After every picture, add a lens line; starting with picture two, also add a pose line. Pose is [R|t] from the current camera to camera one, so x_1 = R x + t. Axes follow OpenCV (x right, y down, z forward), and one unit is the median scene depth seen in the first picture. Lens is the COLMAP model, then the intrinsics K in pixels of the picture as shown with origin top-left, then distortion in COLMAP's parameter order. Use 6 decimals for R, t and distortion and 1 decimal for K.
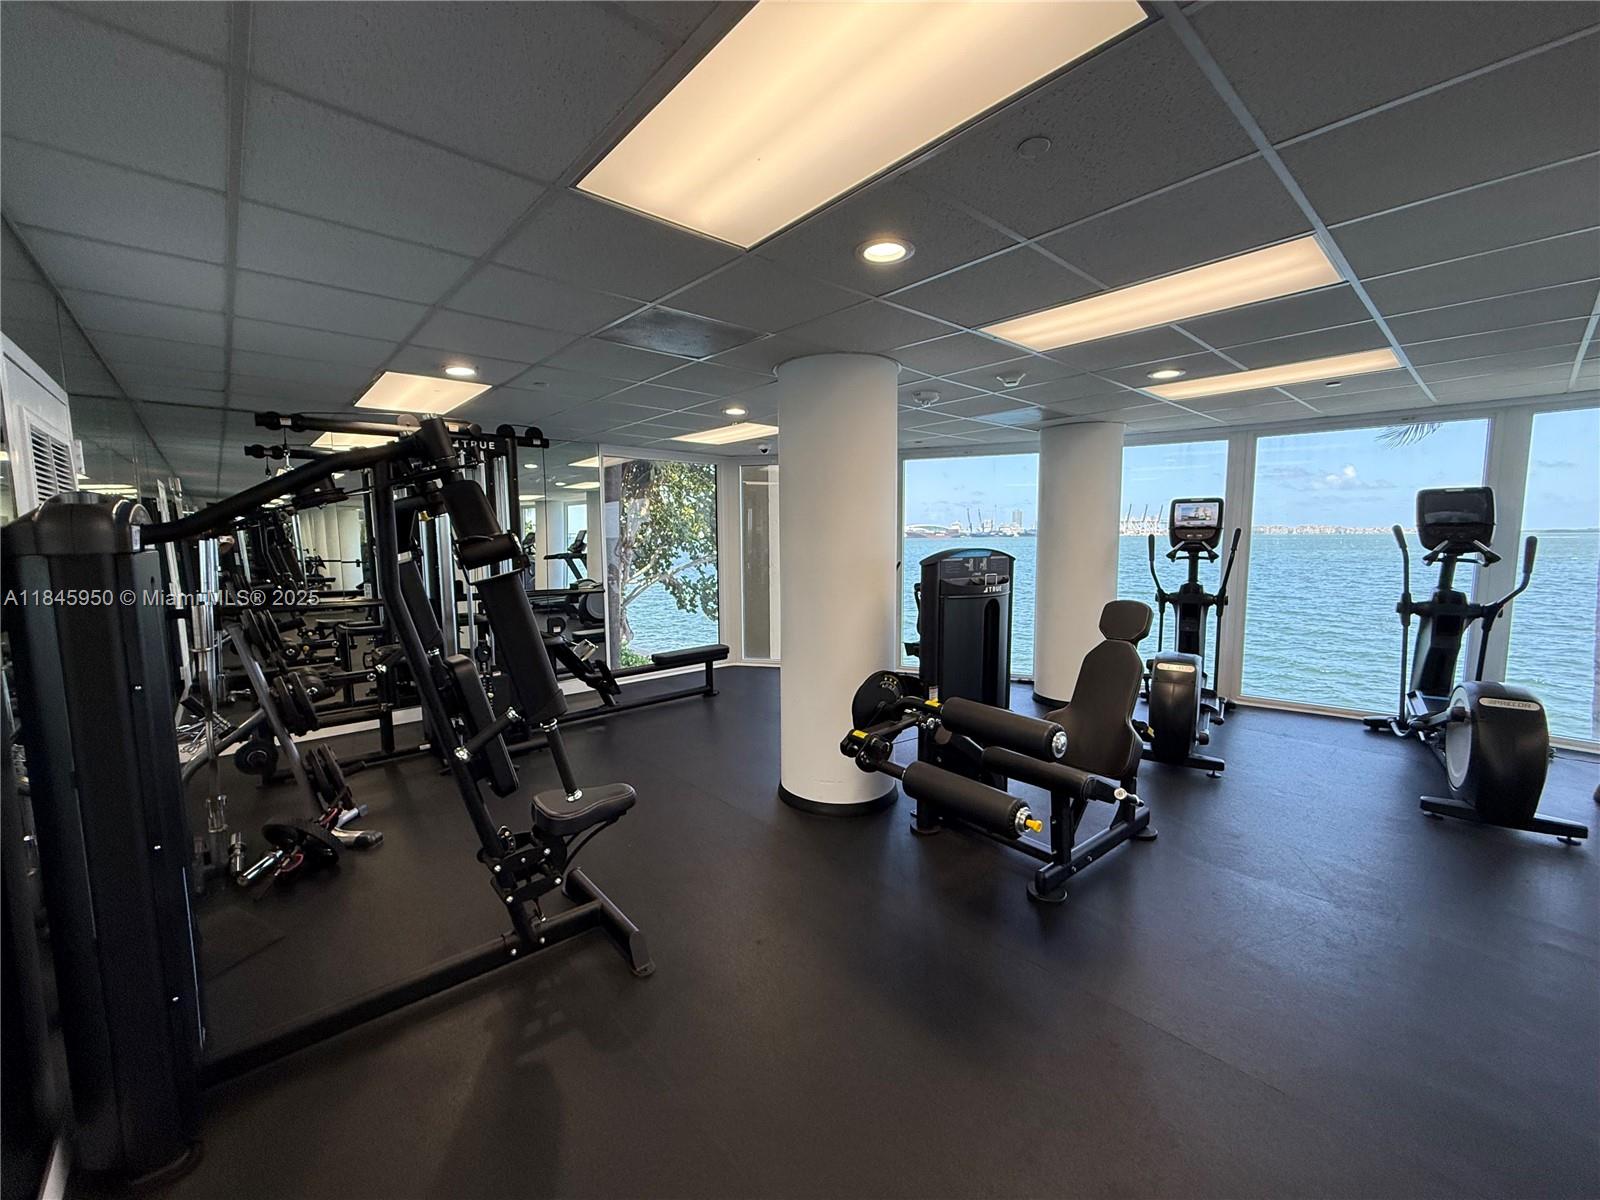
lens RADIAL K [[640.3, 0, 800.0], [0, 640.3, 600.0], [0, 0, 1]] dist [0.002891, 0.000038]
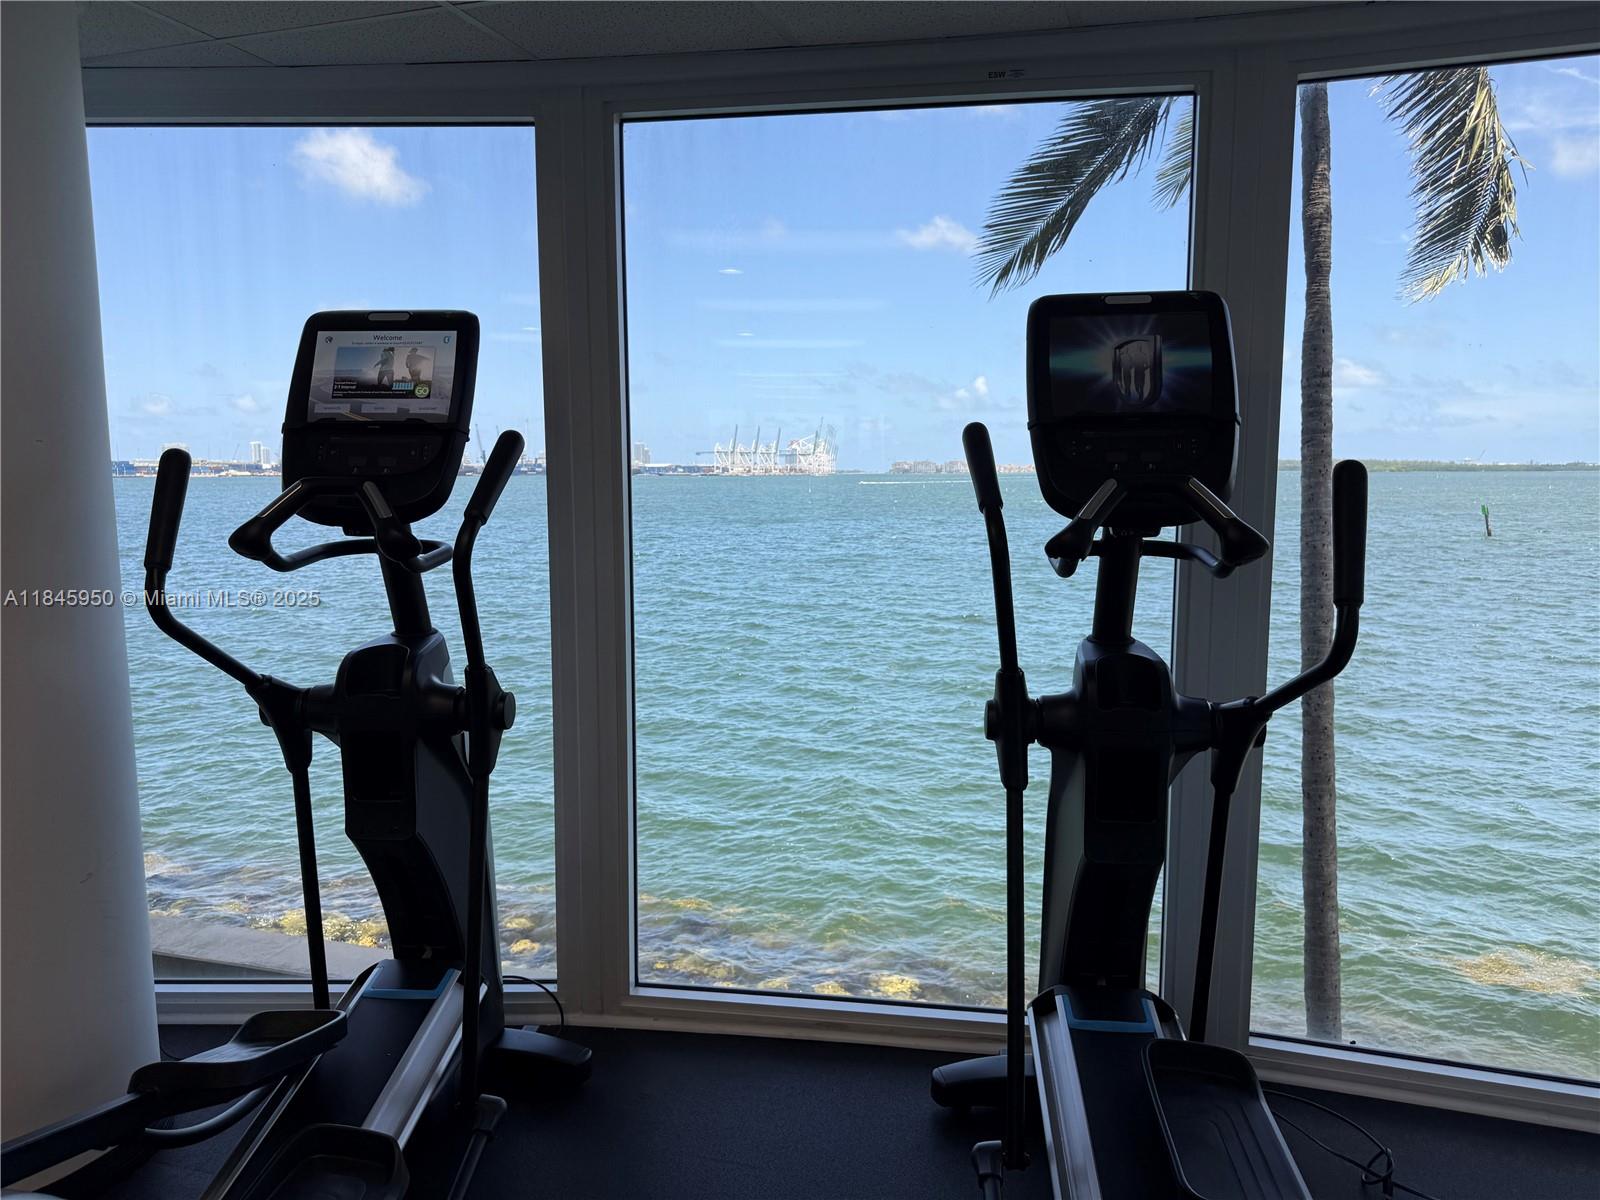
lens RADIAL K [[1131.1, 0, 805.7], [0, 1131.1, 606.4], [0, 0, 1]] dist [0.045244, -0.049457]
pose [[0.856605, -0.050519, 0.513494, 0.615842], [0.044794, 0.998719, 0.023532, -0.053330], [-0.514025, 0.002844, 0.857770, 0.623195]]
